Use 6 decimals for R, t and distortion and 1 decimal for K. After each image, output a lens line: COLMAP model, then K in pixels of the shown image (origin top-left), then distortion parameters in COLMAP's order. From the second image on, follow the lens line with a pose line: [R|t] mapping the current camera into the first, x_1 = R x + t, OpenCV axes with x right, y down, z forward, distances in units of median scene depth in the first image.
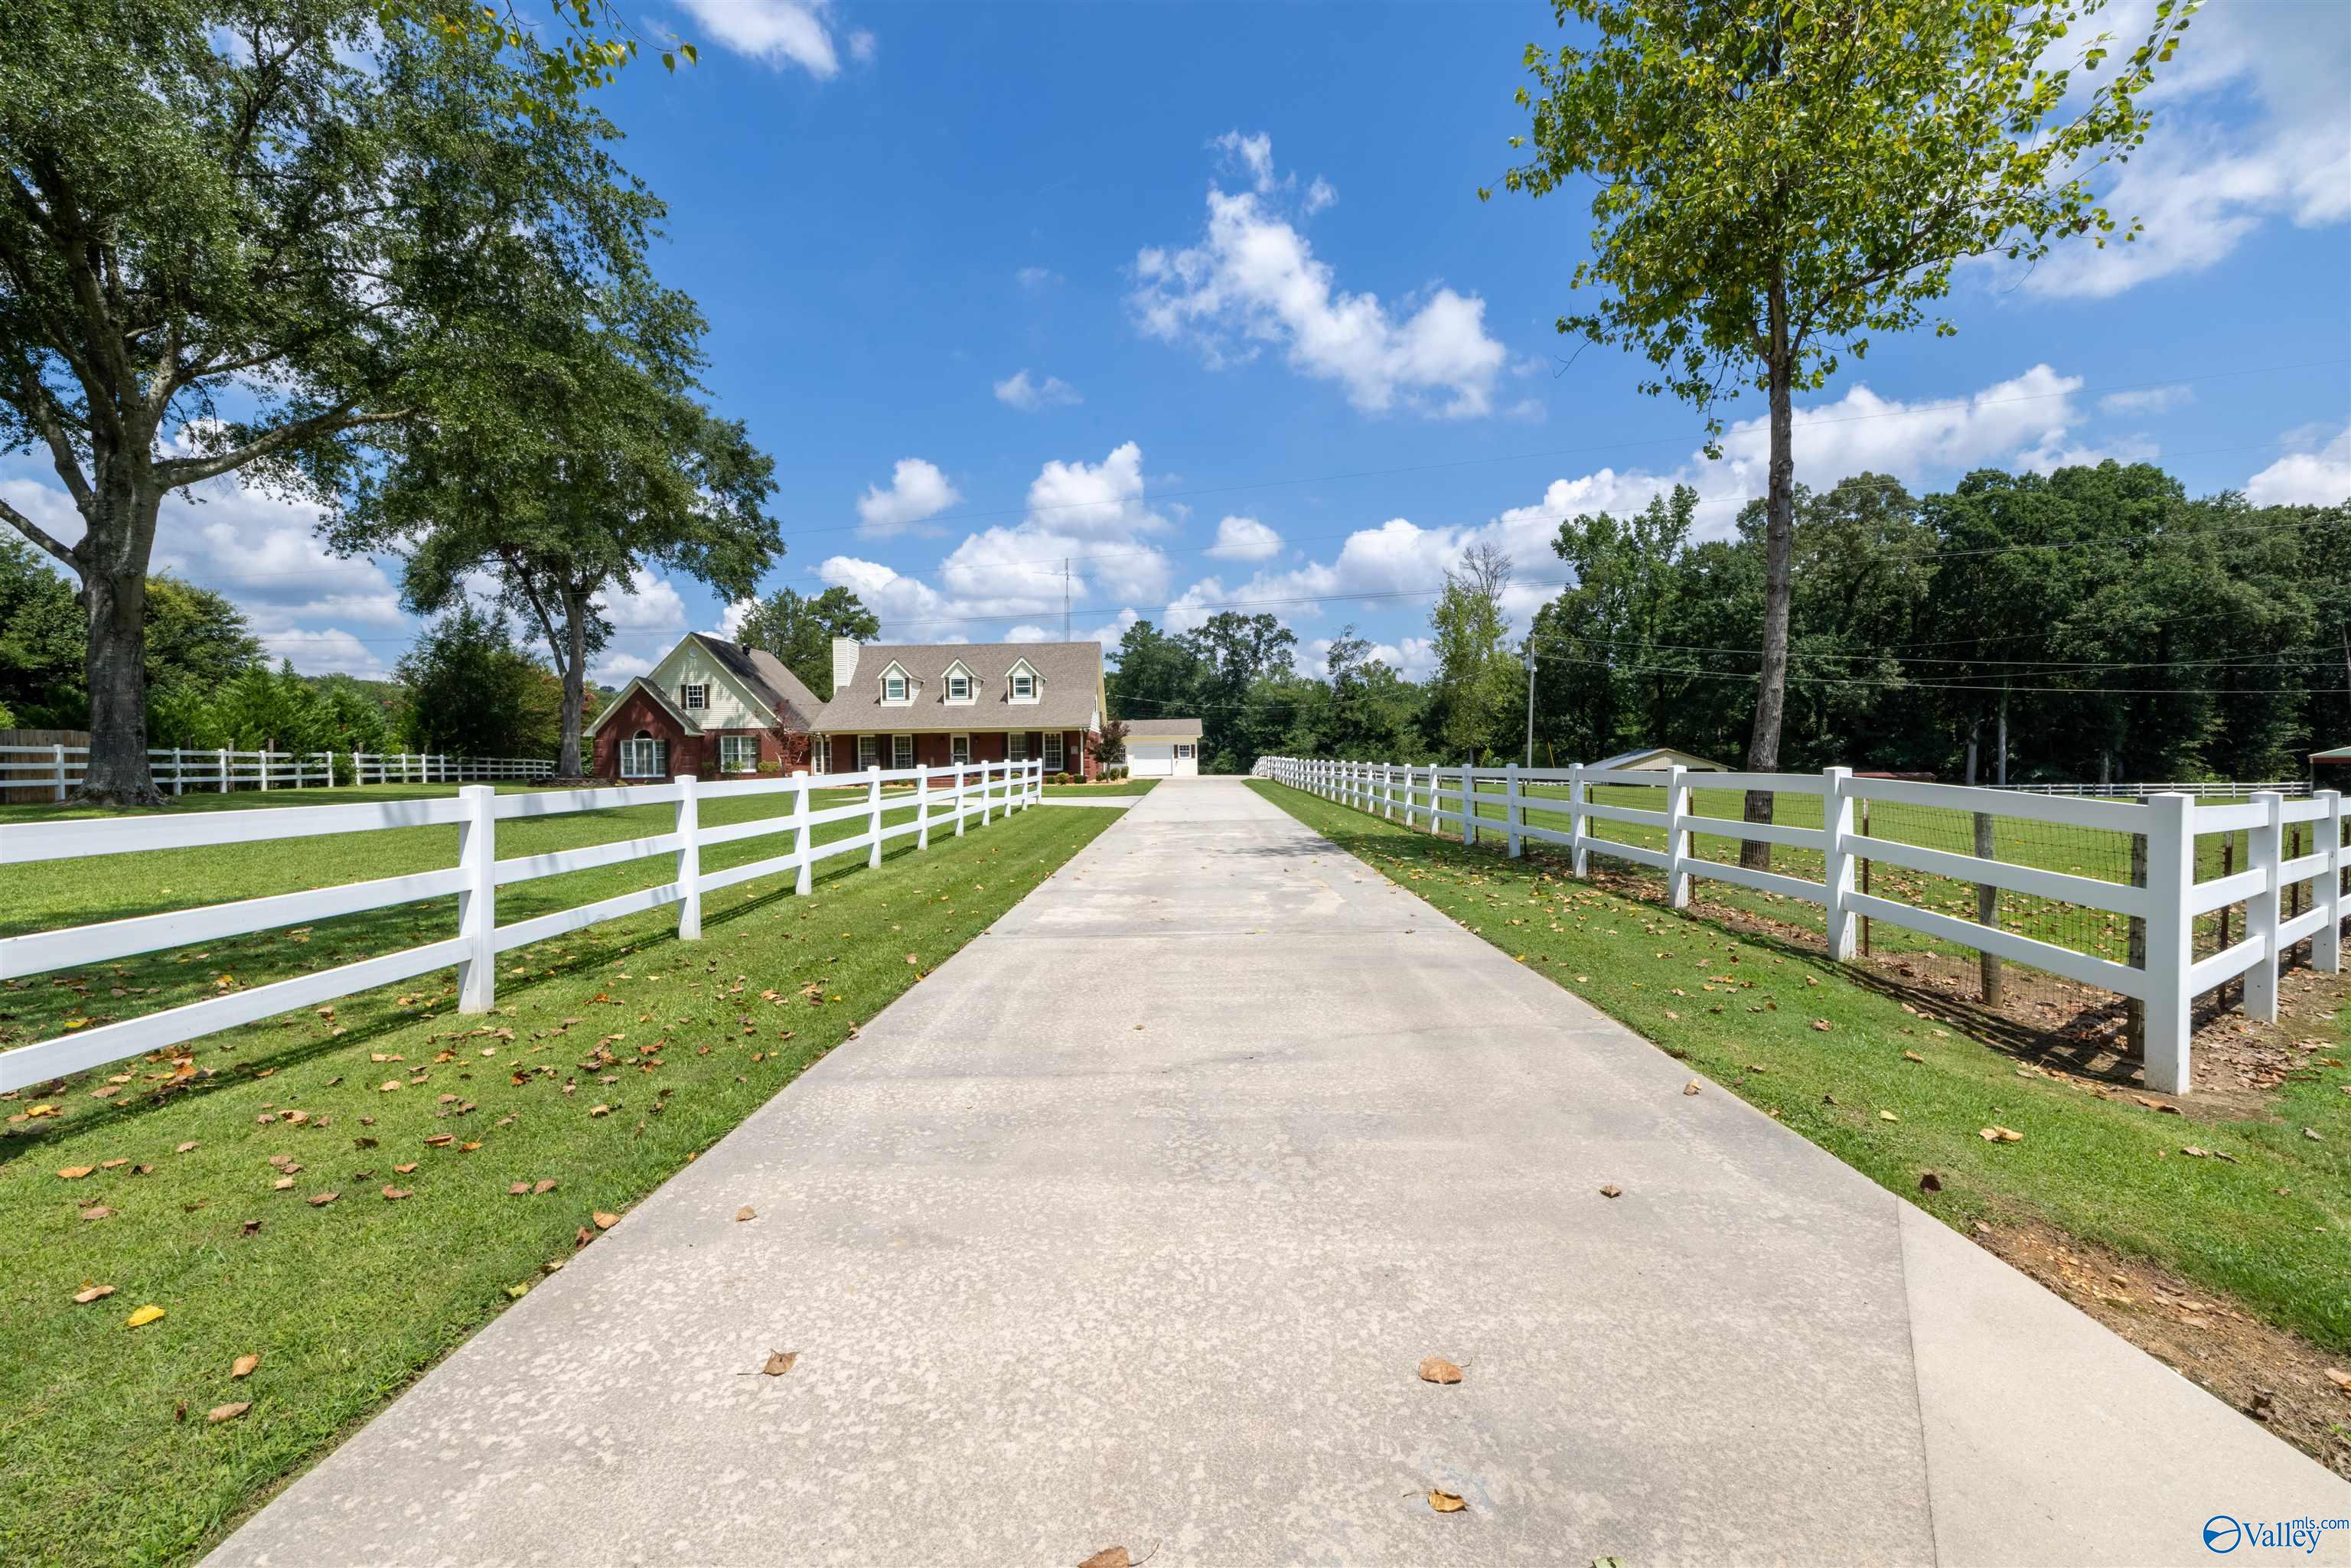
lens RADIAL K [[986.9, 0, 1175.5], [0, 986.9, 784.0], [0, 0, 1]] dist [0.000515, -0.000132]
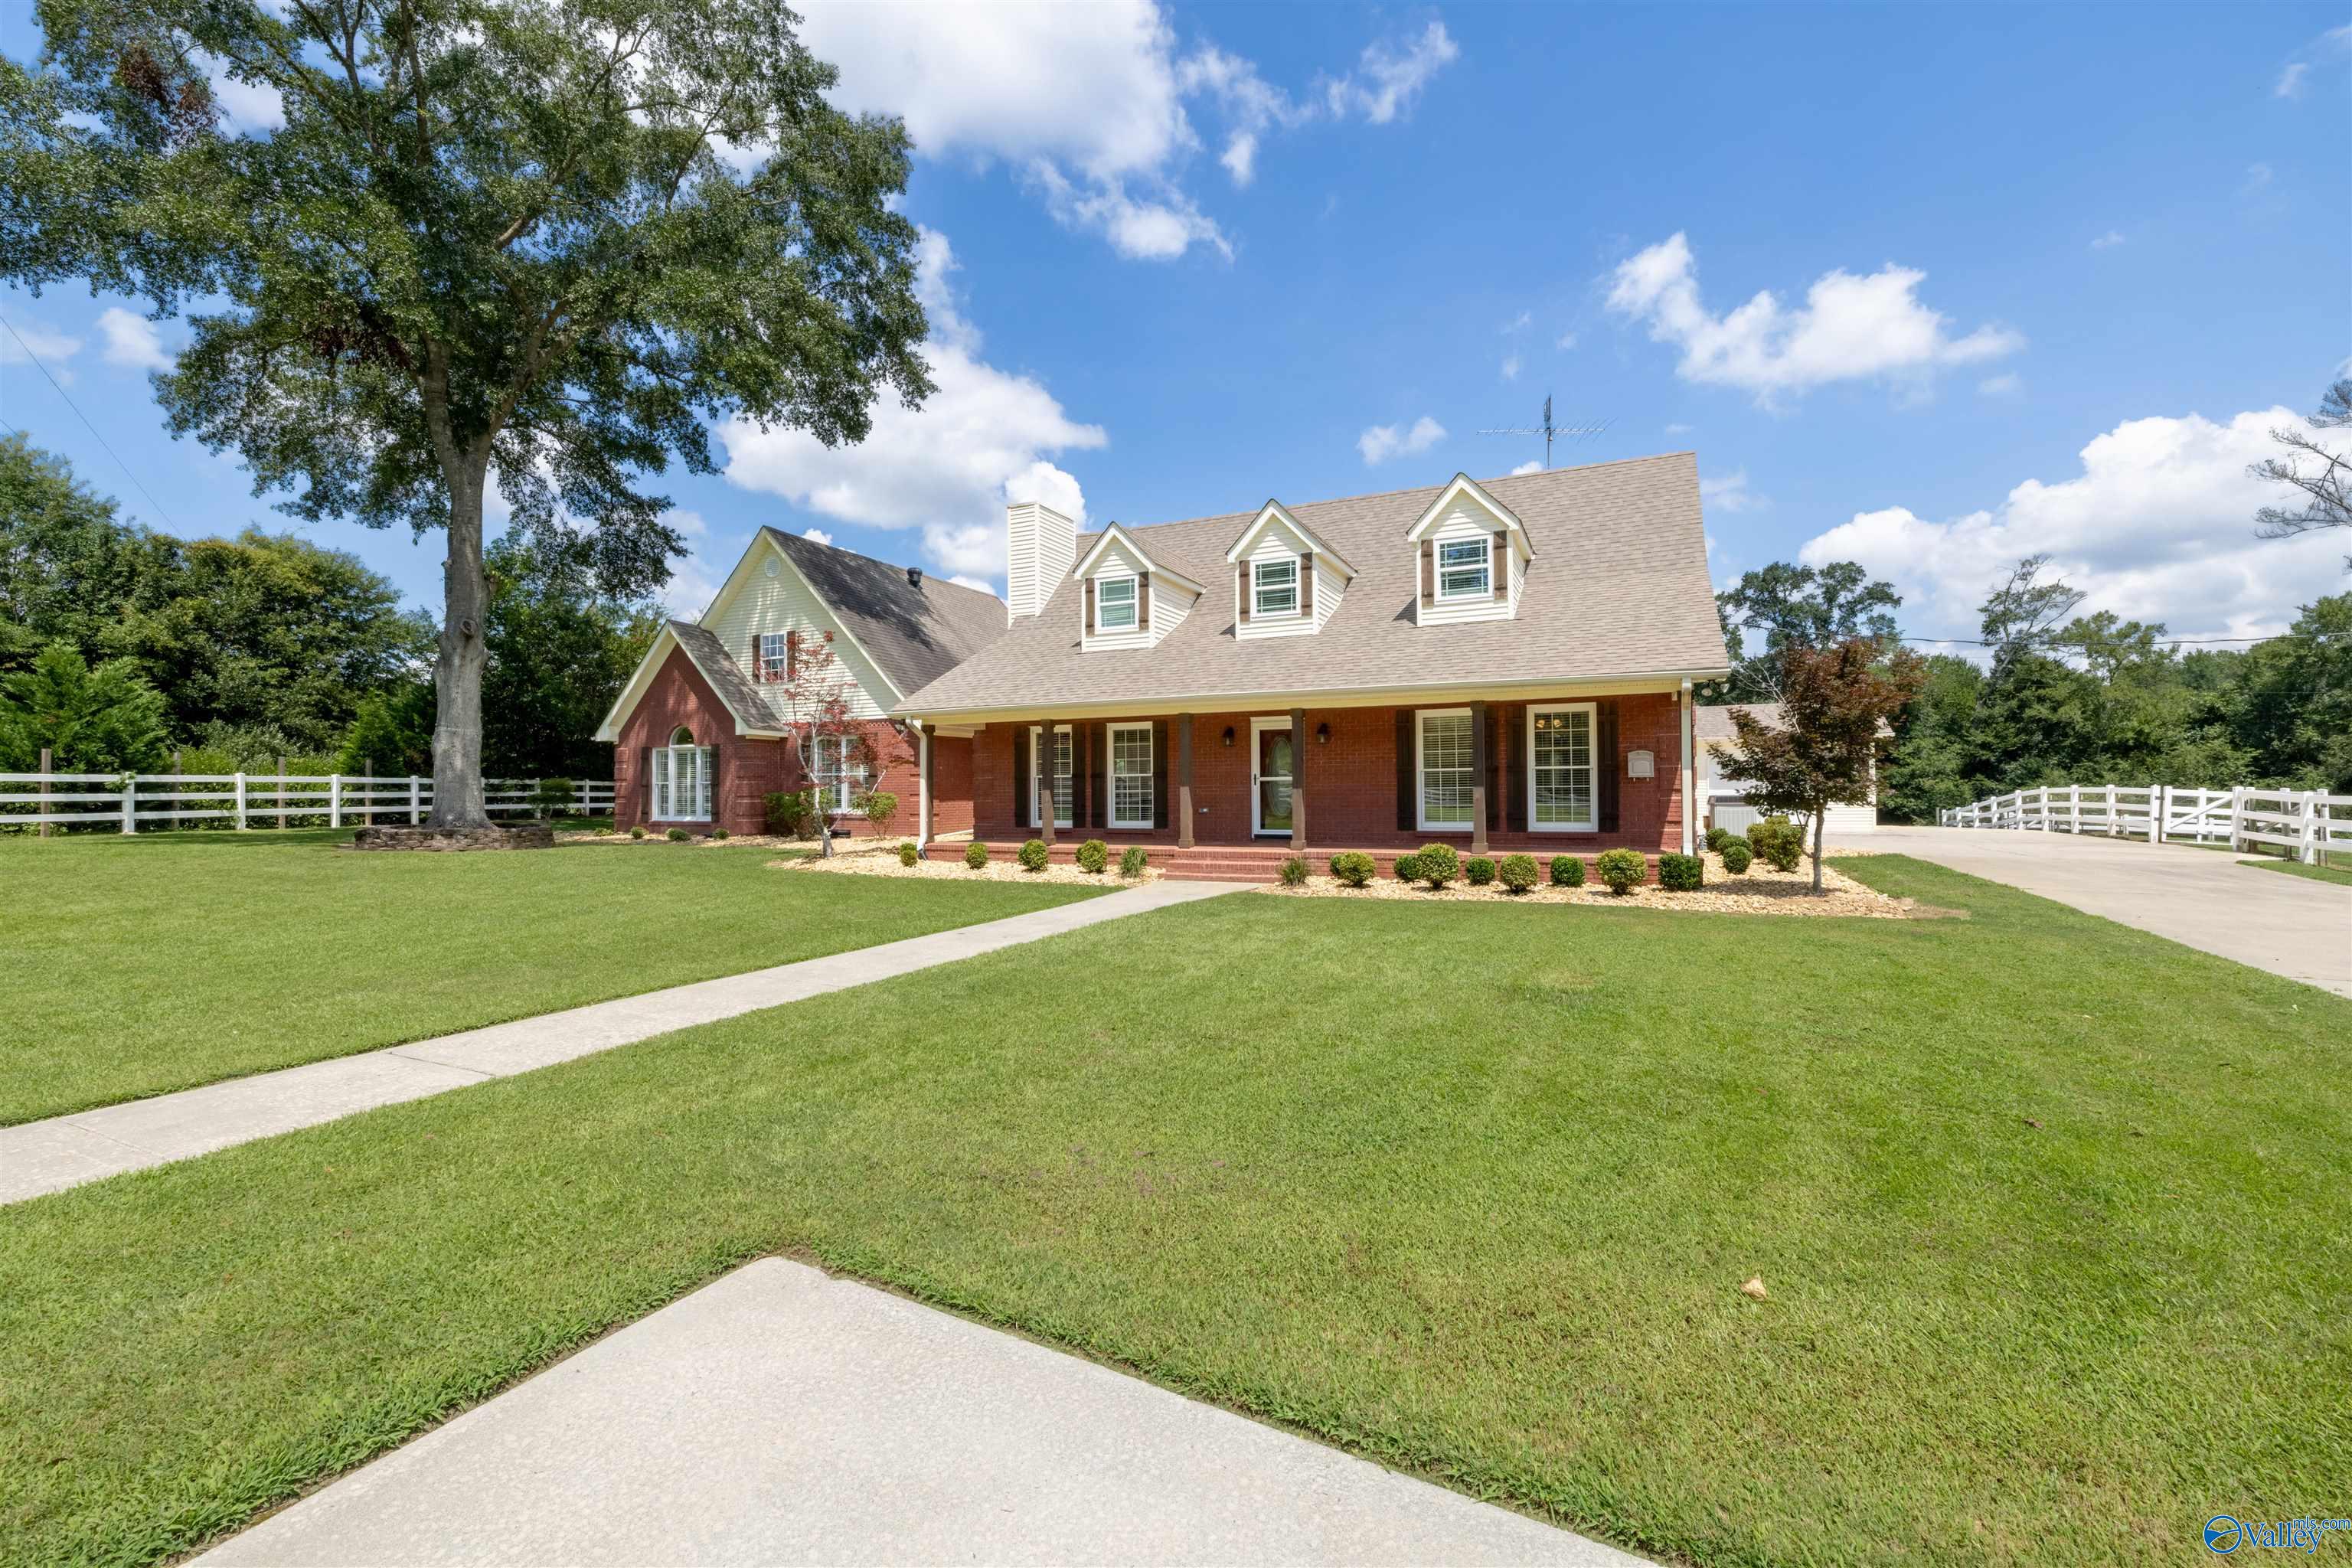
lens RADIAL K [[987.4, 0, 1176.0], [0, 987.4, 784.0], [0, 0, 1]] dist [0.000515, -0.000132]
pose [[0.909497, 0.004836, -0.415682, -0.100339], [-0.015075, 0.999658, -0.021354, -0.018752], [0.415436, 0.025688, 0.909259, 0.635538]]
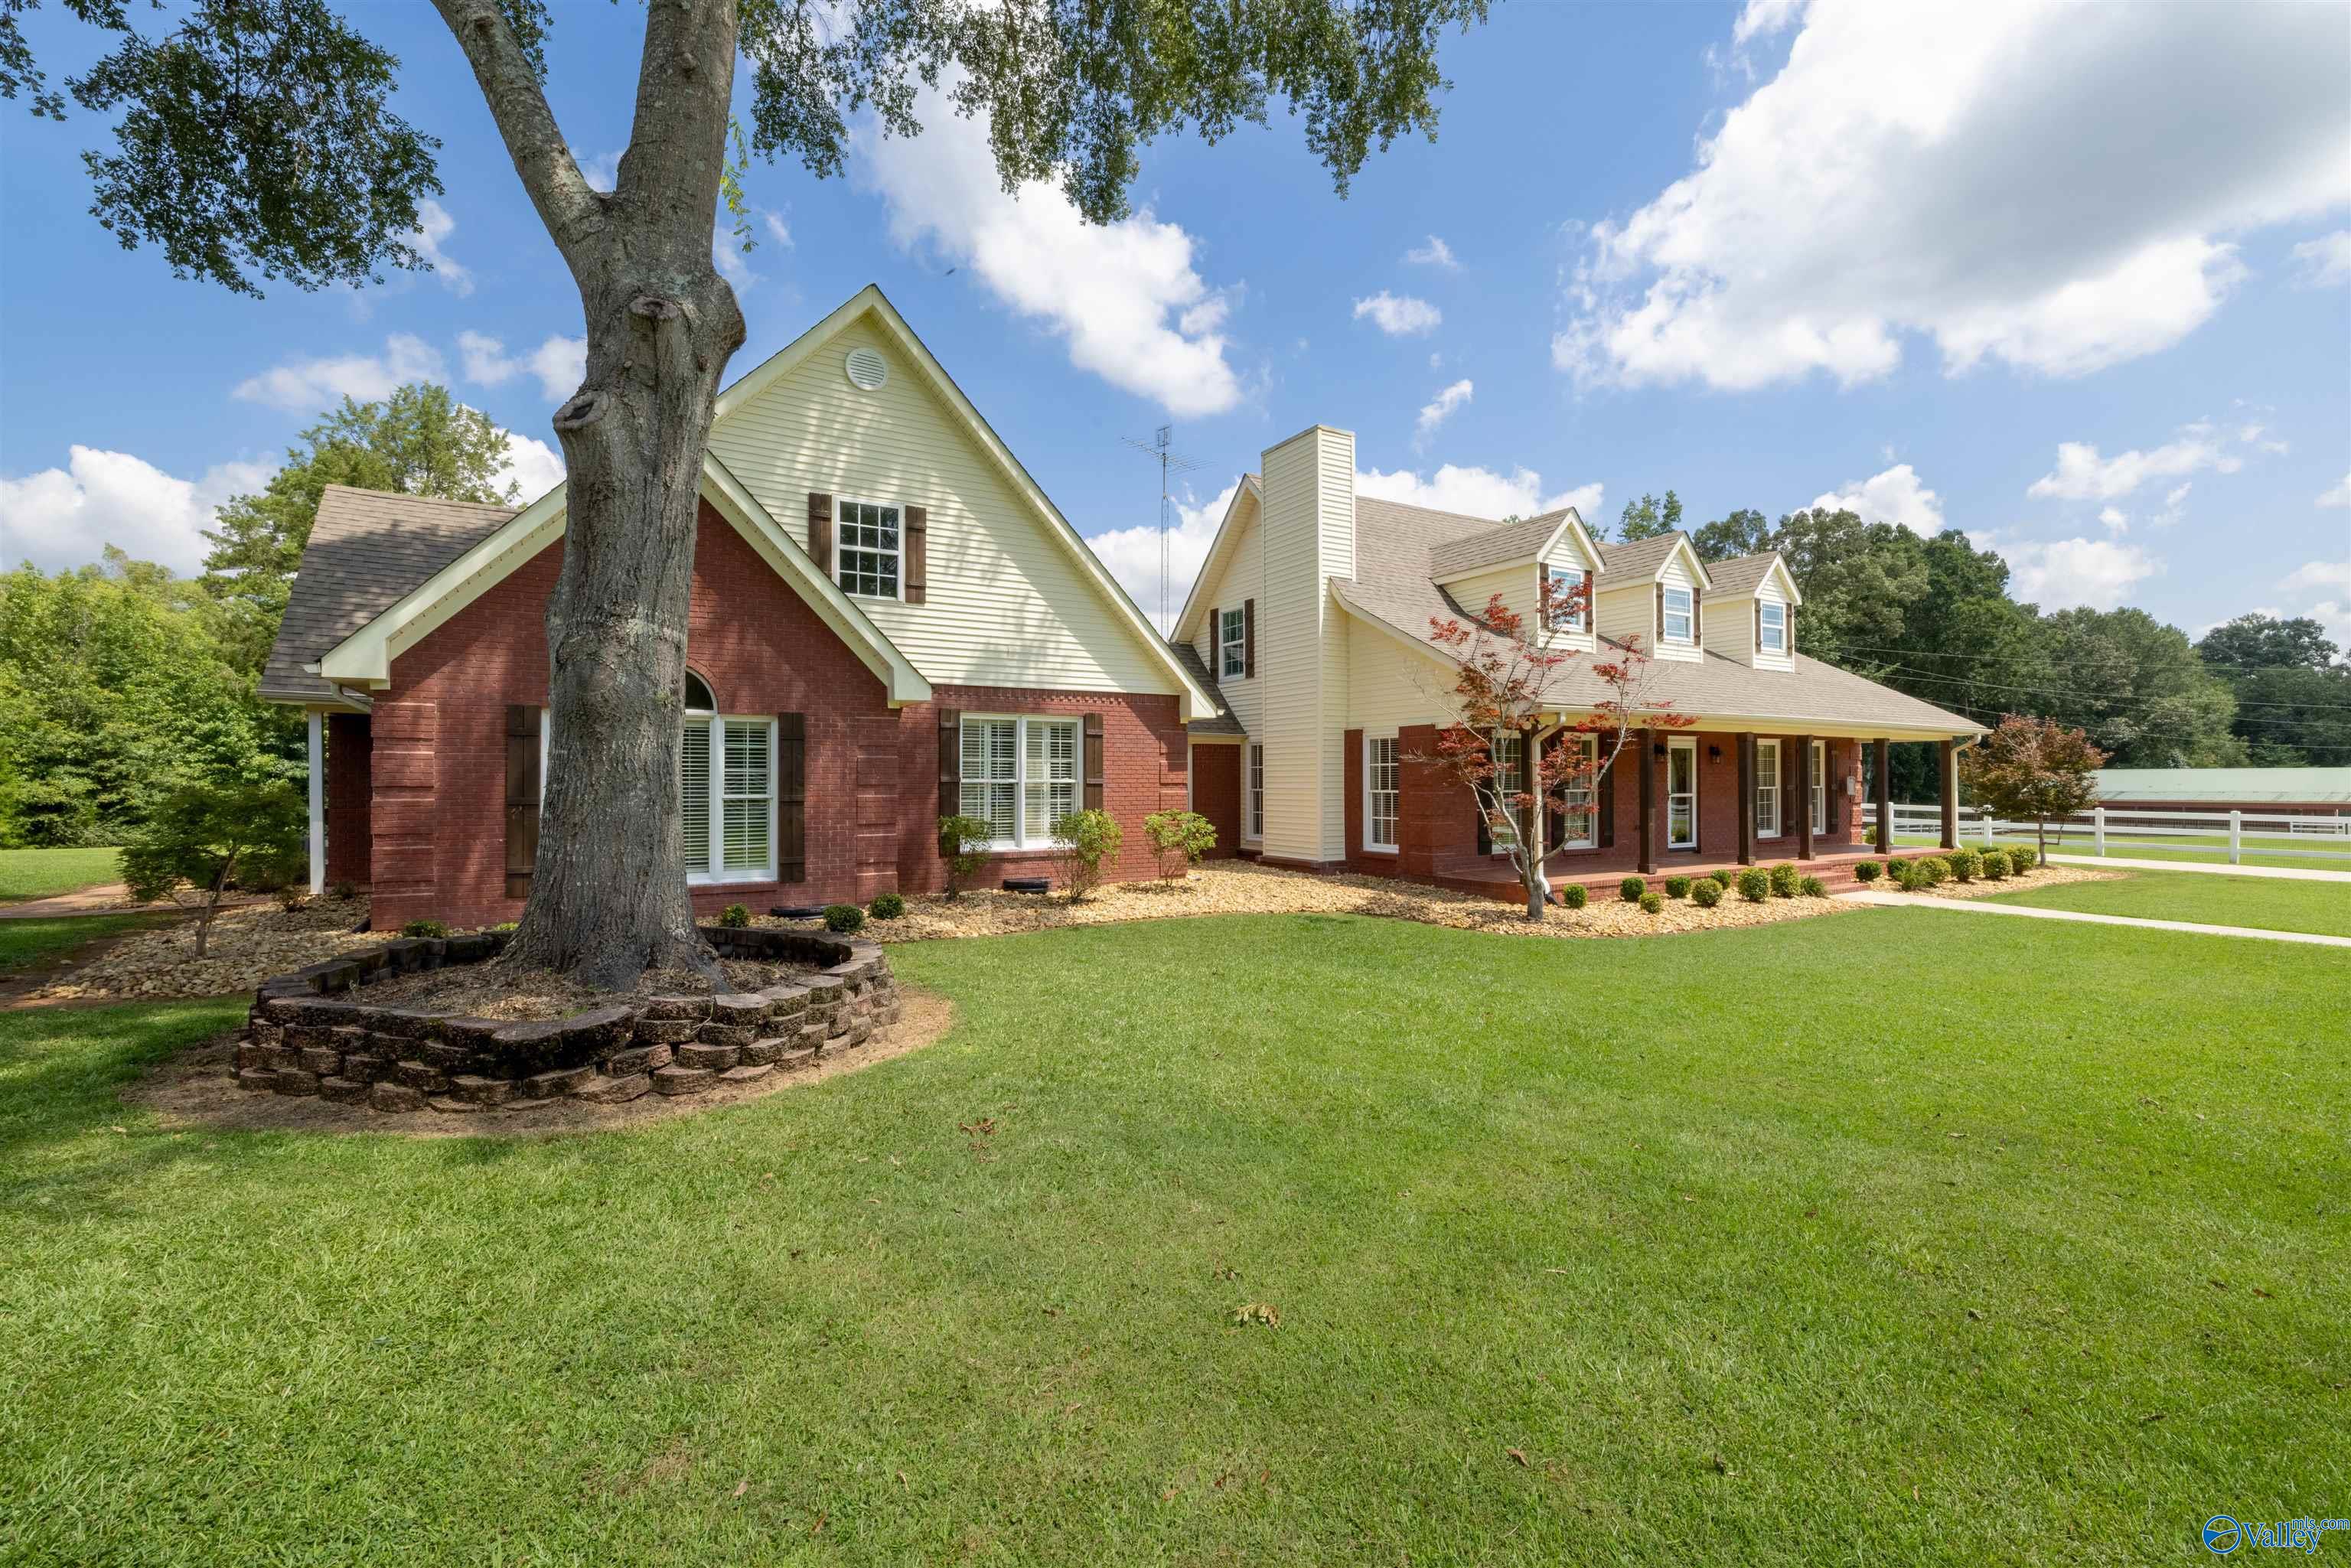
lens RADIAL K [[986.9, 0, 1175.5], [0, 986.9, 784.0], [0, 0, 1]] dist [0.000515, -0.000132]
pose [[0.829324, 0.007685, 0.558716, -0.557734], [-0.004303, 0.999964, -0.007367, -0.027803], [-0.558752, 0.003706, 0.829327, 0.748437]]
